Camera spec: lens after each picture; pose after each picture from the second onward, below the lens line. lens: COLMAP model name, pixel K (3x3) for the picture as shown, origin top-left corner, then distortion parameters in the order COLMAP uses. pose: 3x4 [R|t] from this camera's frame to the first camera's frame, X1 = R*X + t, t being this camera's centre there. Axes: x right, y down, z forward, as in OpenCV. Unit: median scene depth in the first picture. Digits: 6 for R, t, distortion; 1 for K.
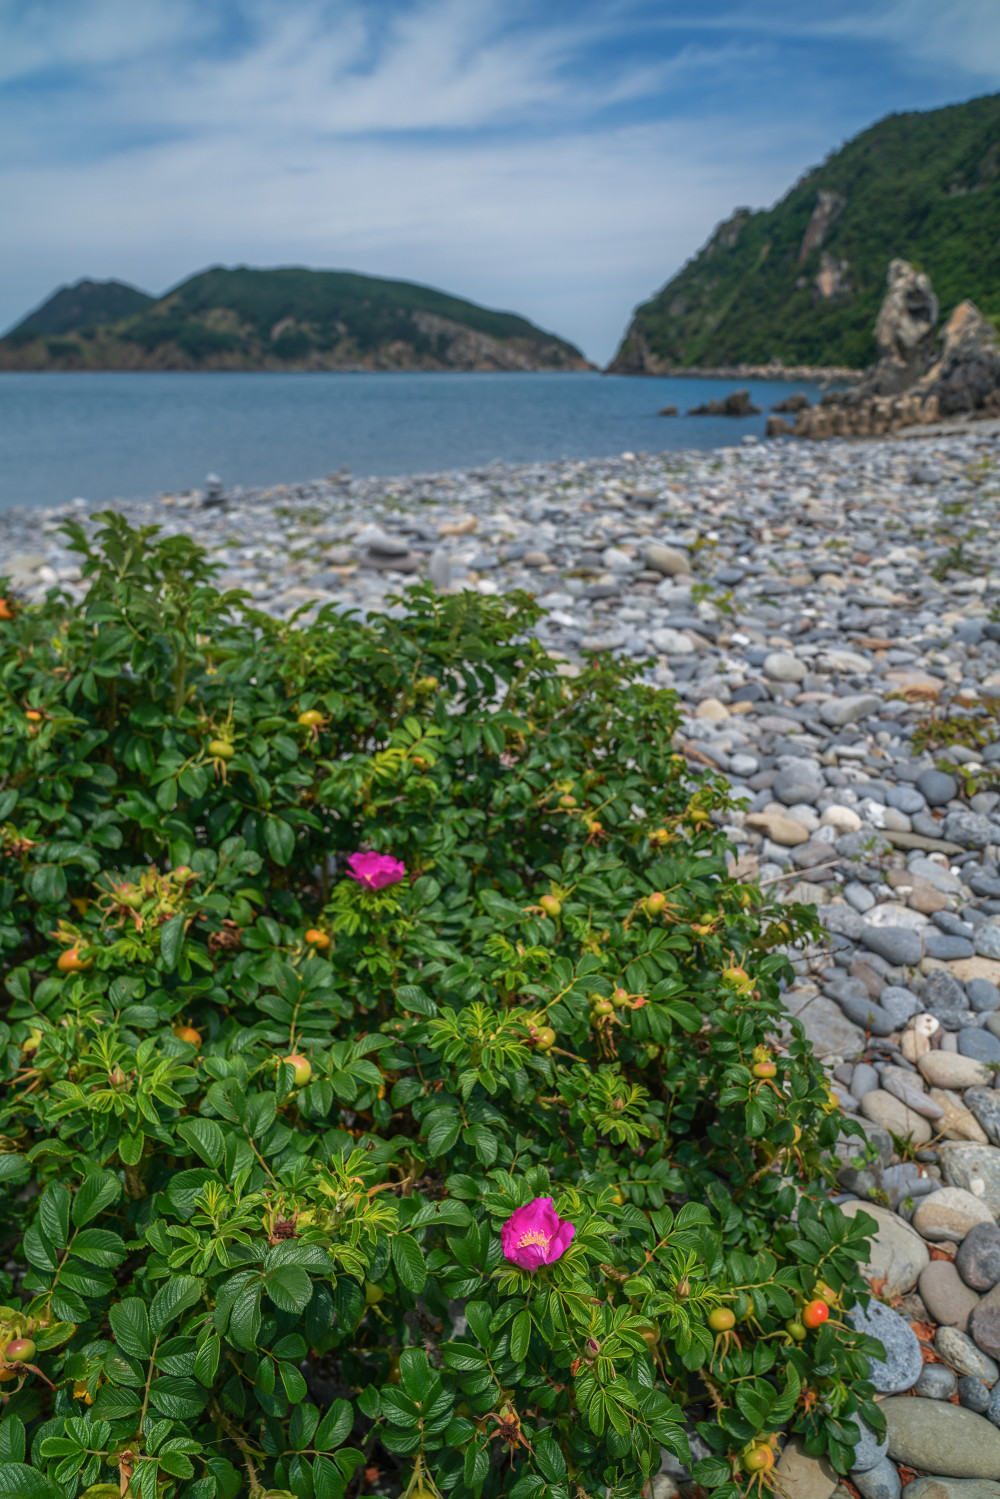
lens RADIAL K [[1030.8, 0, 500.0], [0, 1030.8, 749.5], [0, 0, 1]] dist [-0.036833, 0.035915]
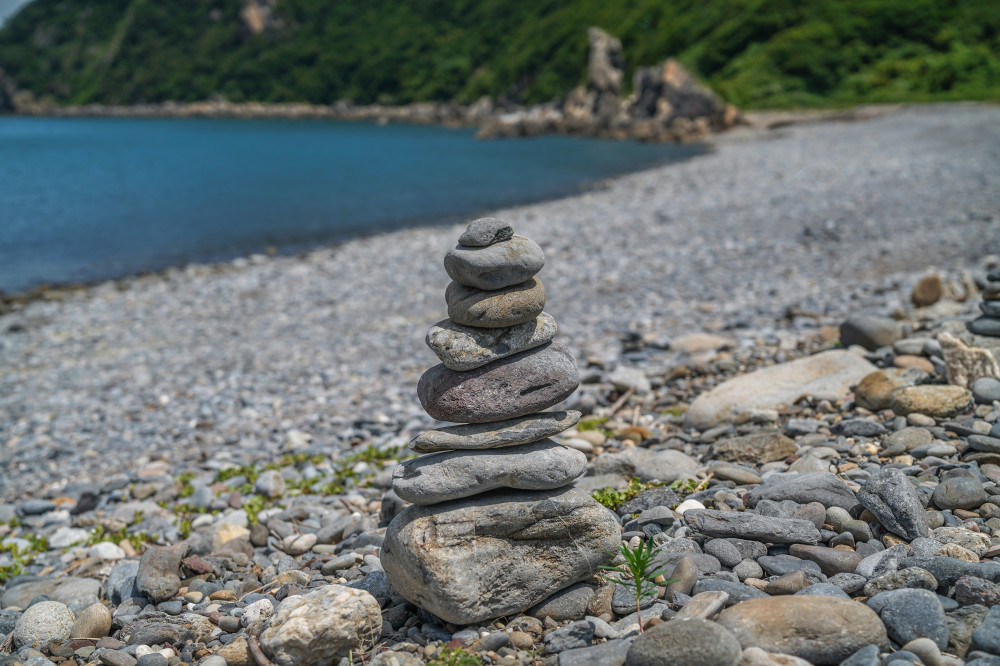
lens RADIAL K [[1357.6, 0, 500.0], [0, 1357.6, 333.0], [0, 0, 1]] dist [0.010290, -0.008730]
pose [[0.845948, -0.094356, 0.524851, -0.113405], [0.192159, 0.972038, -0.134970, 0.023131], [-0.497440, 0.215032, 0.840425, -0.062238]]
